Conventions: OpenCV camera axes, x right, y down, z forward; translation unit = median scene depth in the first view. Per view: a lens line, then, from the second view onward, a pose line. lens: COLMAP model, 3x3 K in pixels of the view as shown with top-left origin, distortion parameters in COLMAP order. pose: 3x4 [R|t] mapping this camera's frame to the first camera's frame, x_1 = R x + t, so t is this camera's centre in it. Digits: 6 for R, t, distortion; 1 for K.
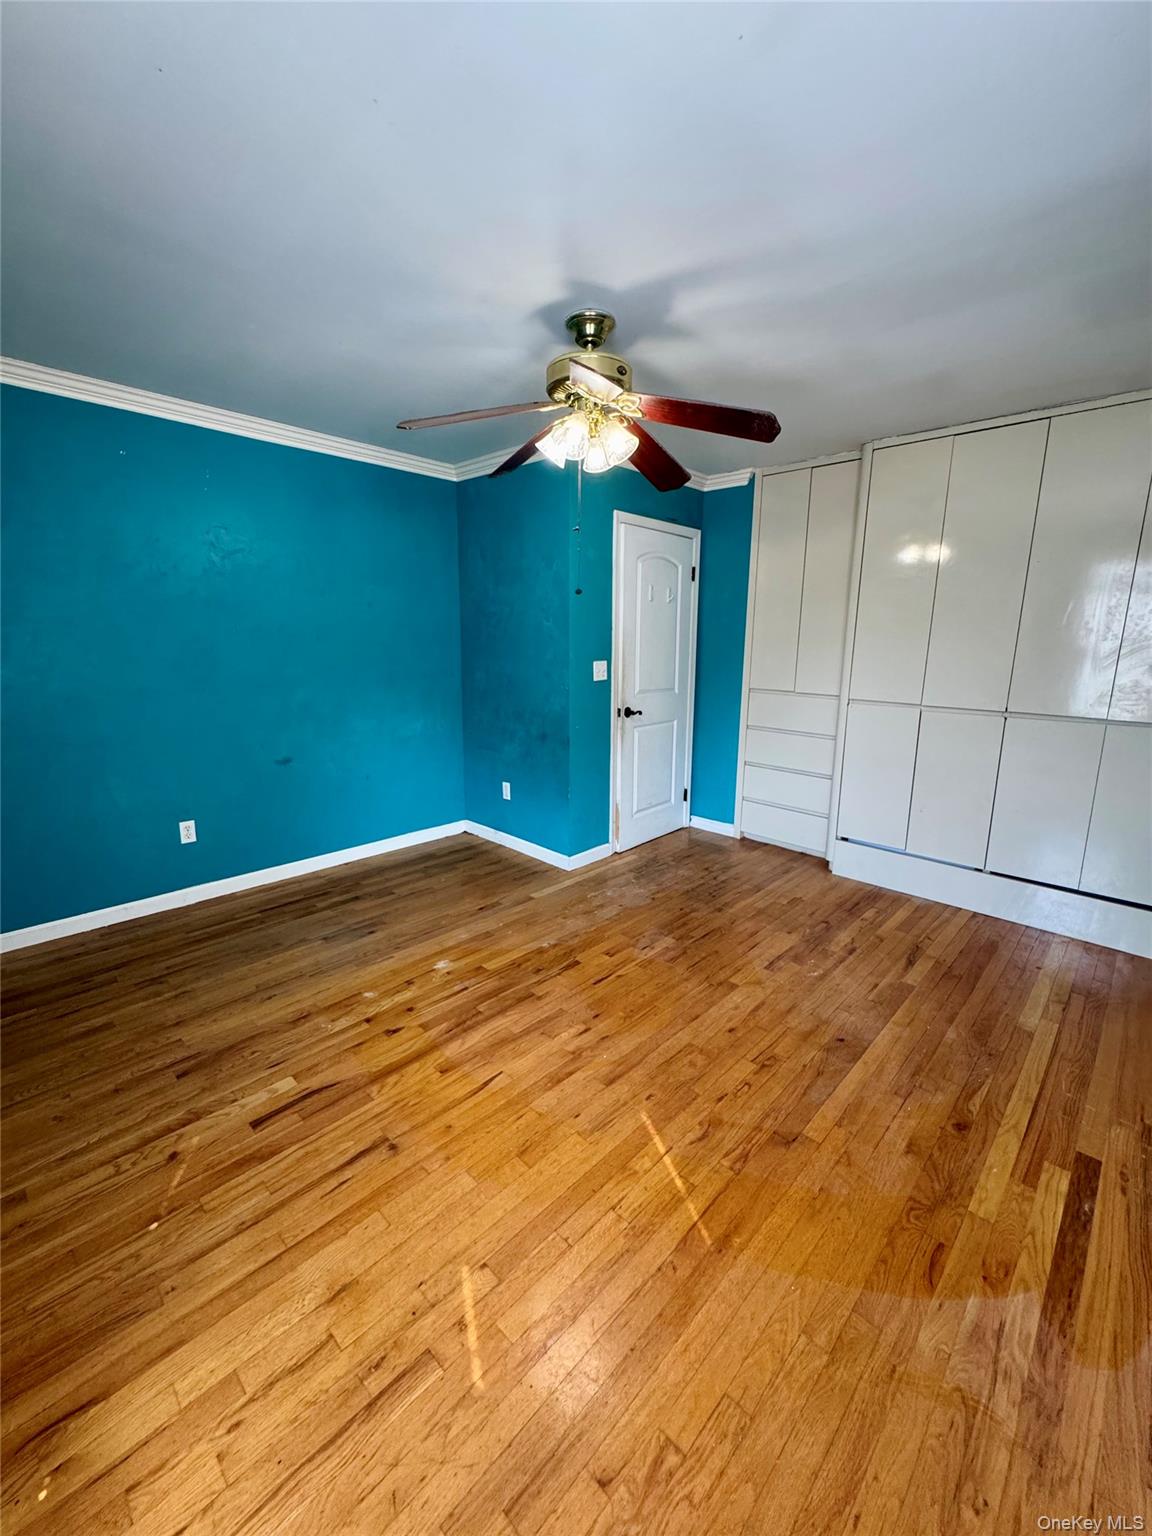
lens RADIAL K [[619.9, 0, 574.3], [0, 619.9, 769.4], [0, 0, 1]] dist [0.000978, 0.000062]
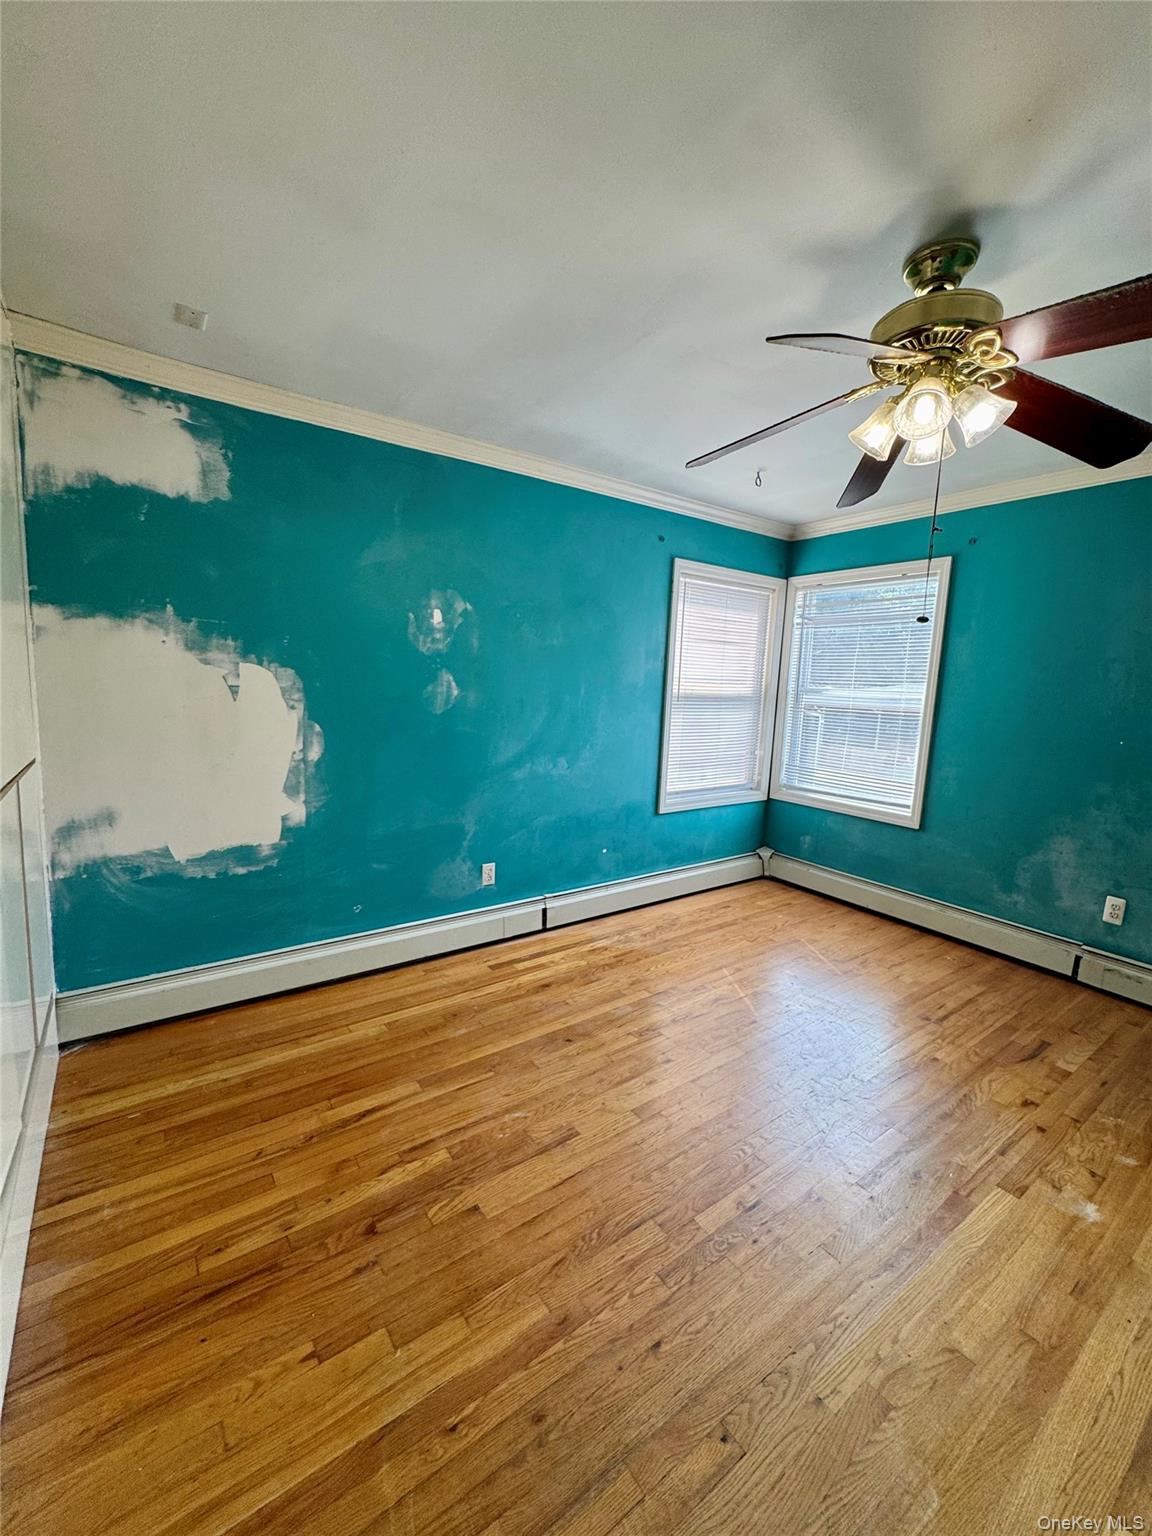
lens RADIAL K [[619.9, 0, 574.4], [0, 619.9, 768.3], [0, 0, 1]] dist [0.000978, 0.000062]
pose [[-0.982242, -0.077201, 0.170999, 0.278052], [-0.015164, 0.941104, 0.337778, -0.384056], [-0.187004, 0.329187, -0.925562, 1.885831]]
